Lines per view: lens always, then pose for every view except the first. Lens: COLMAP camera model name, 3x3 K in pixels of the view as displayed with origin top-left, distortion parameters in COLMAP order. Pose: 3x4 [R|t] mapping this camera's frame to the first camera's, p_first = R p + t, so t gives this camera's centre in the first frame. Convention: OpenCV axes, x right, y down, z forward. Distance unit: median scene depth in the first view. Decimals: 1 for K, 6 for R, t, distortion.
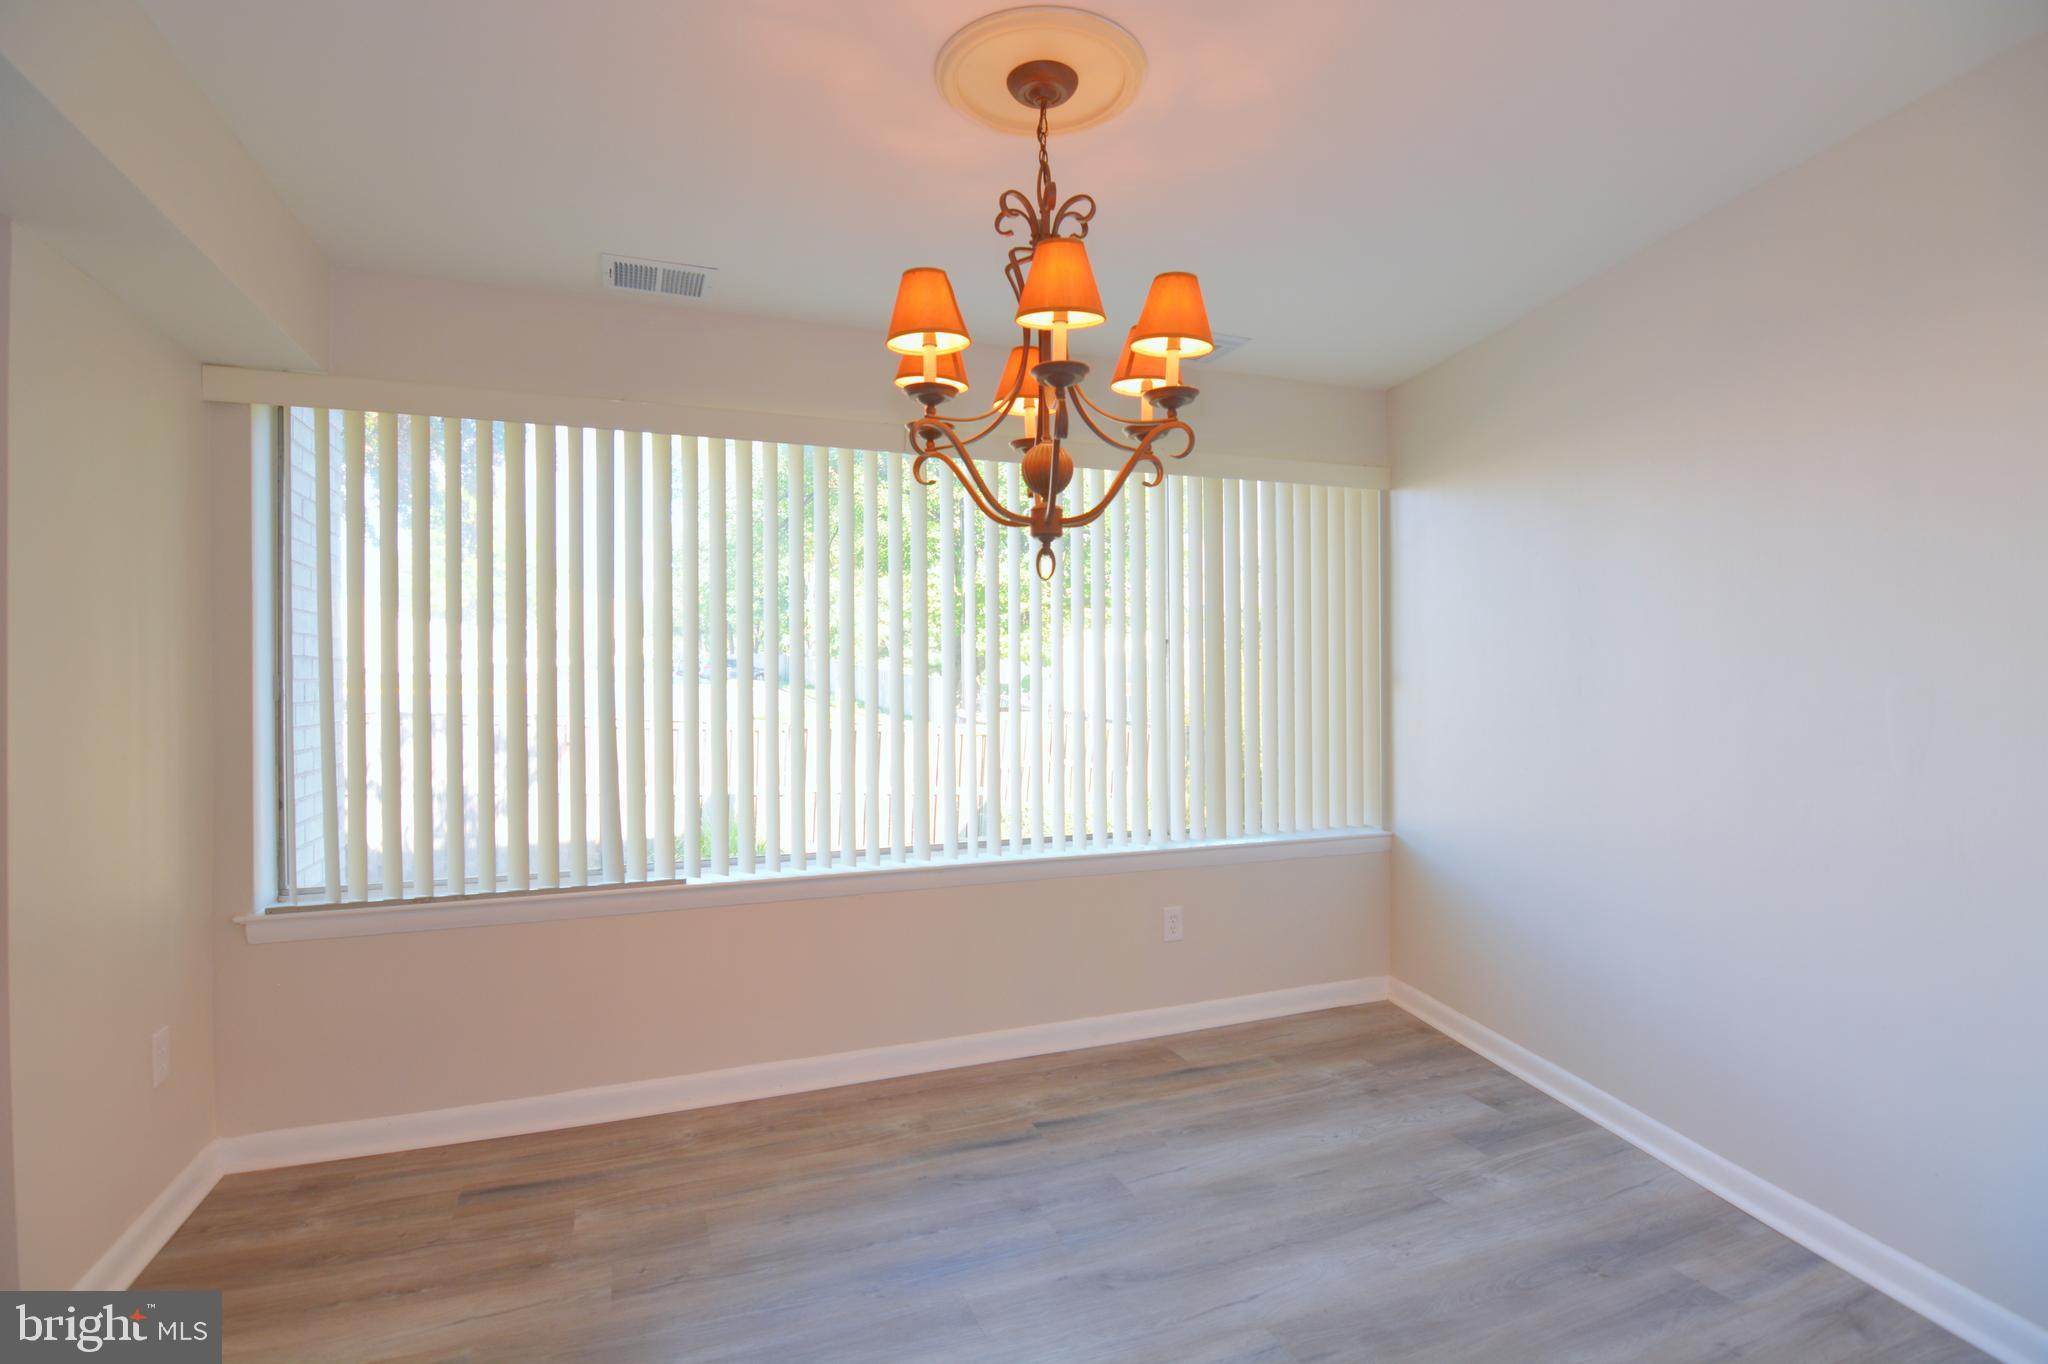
lens RADIAL K [[997.0, 0, 1023.7], [0, 997.0, 689.4], [0, 0, 1]] dist [-0.008957, -0.009204]
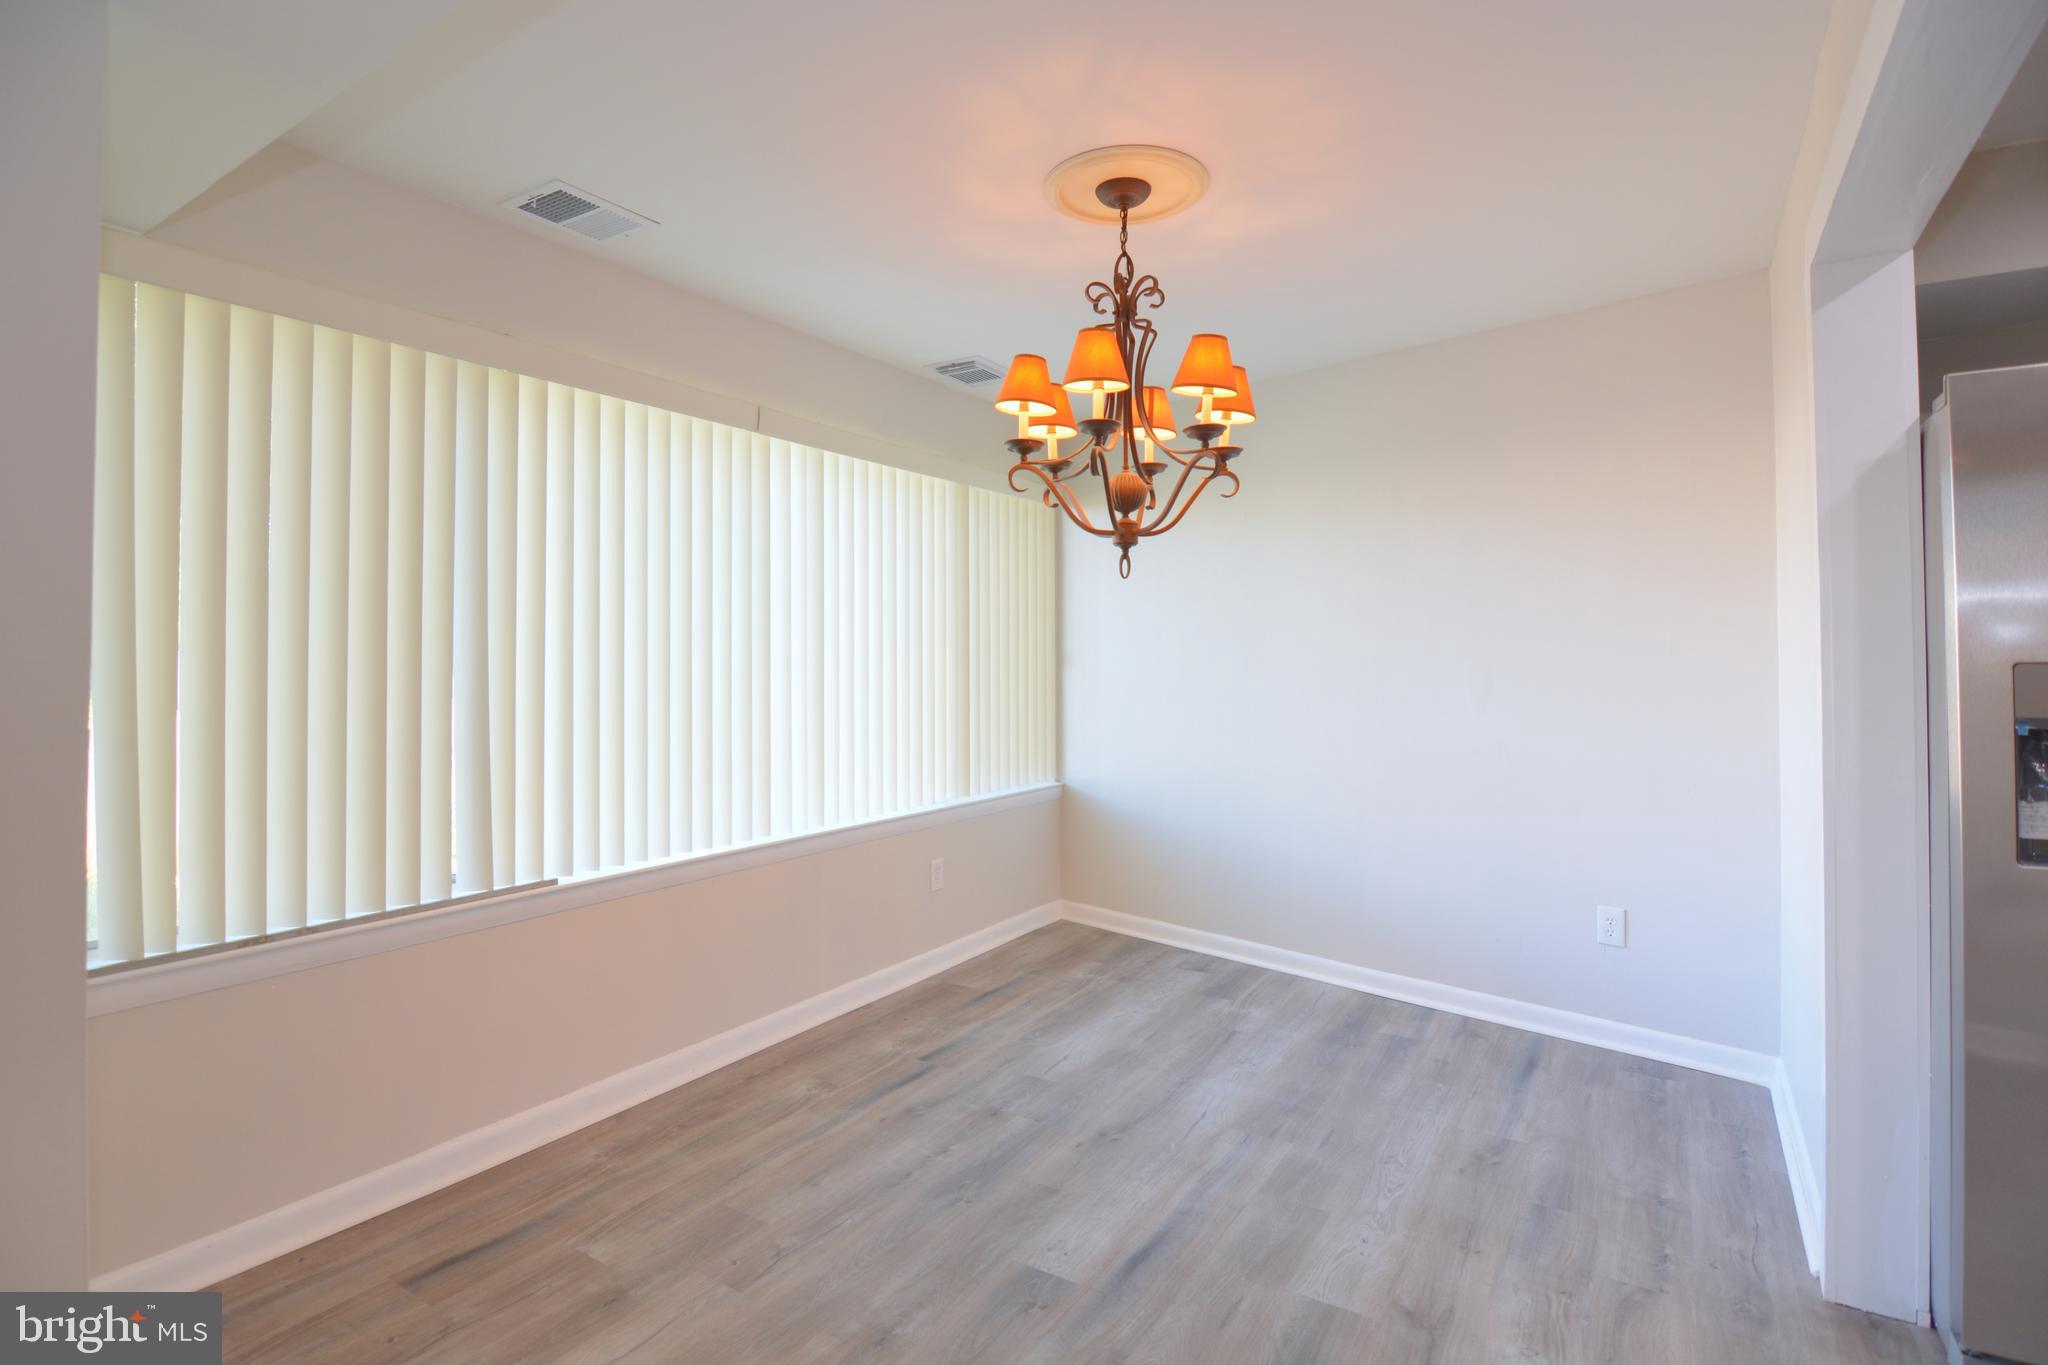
lens RADIAL K [[997.0, 0, 1027.8], [0, 997.0, 651.9], [0, 0, 1]] dist [-0.008957, -0.009204]
pose [[0.809831, 0.007318, 0.586618, -0.575996], [0.005163, 0.999795, -0.019599, 0.007218], [-0.586641, 0.018900, 0.809627, 0.026758]]
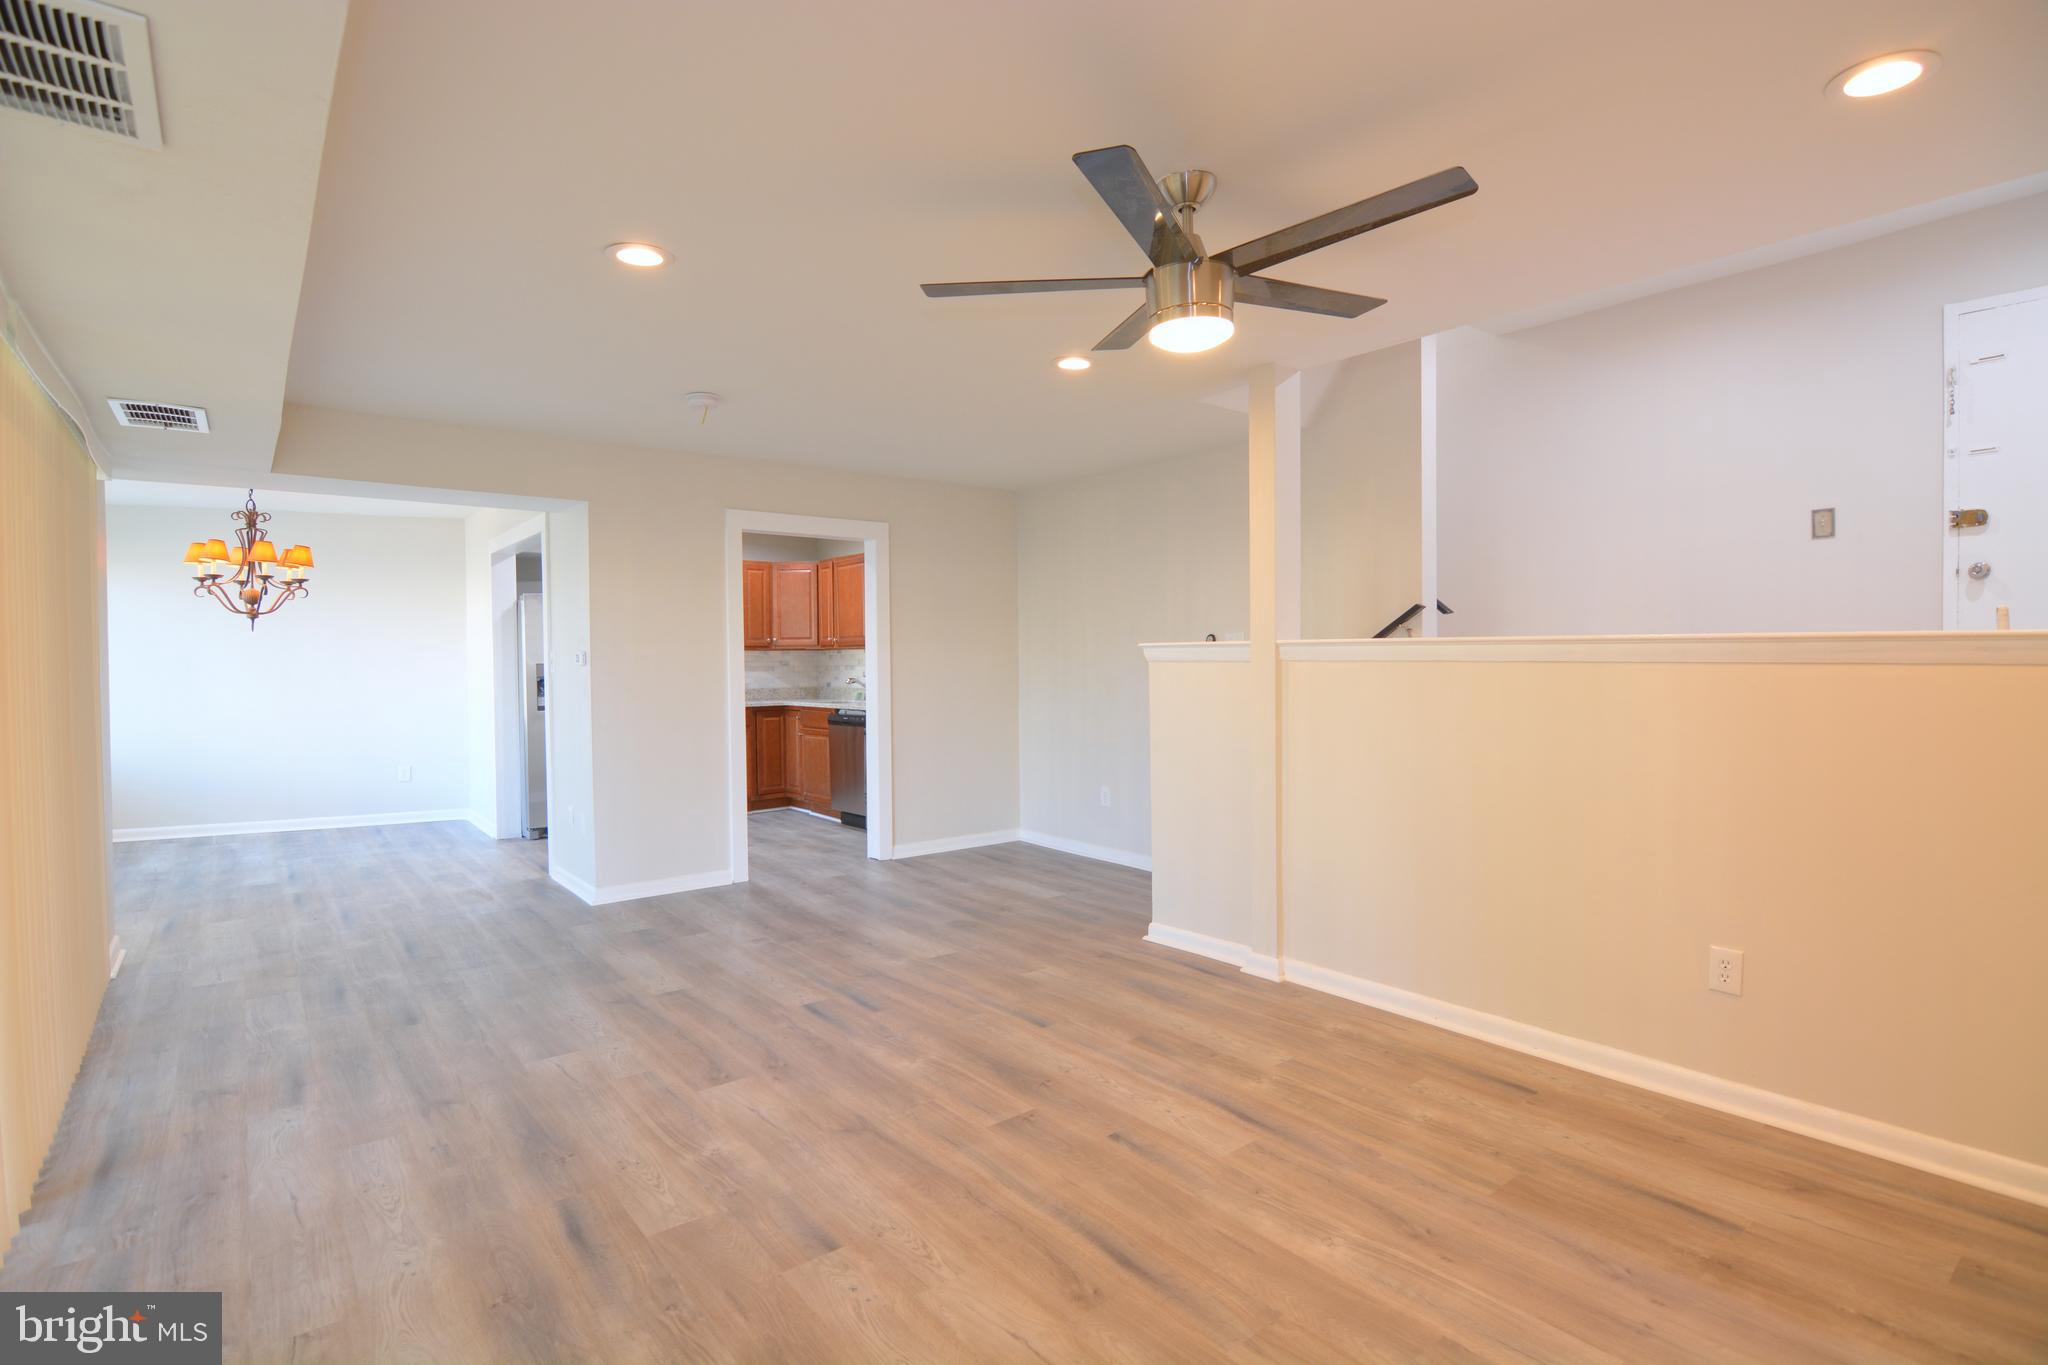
lens RADIAL K [[997.0, 0, 1010.6], [0, 997.0, 673.1], [0, 0, 1]] dist [-0.008957, -0.009204]
pose [[-0.277657, -0.004382, 0.960670, -2.640022], [0.016643, 0.999818, 0.009371, 0.024325], [-0.960536, 0.018590, -0.277533, -0.323671]]
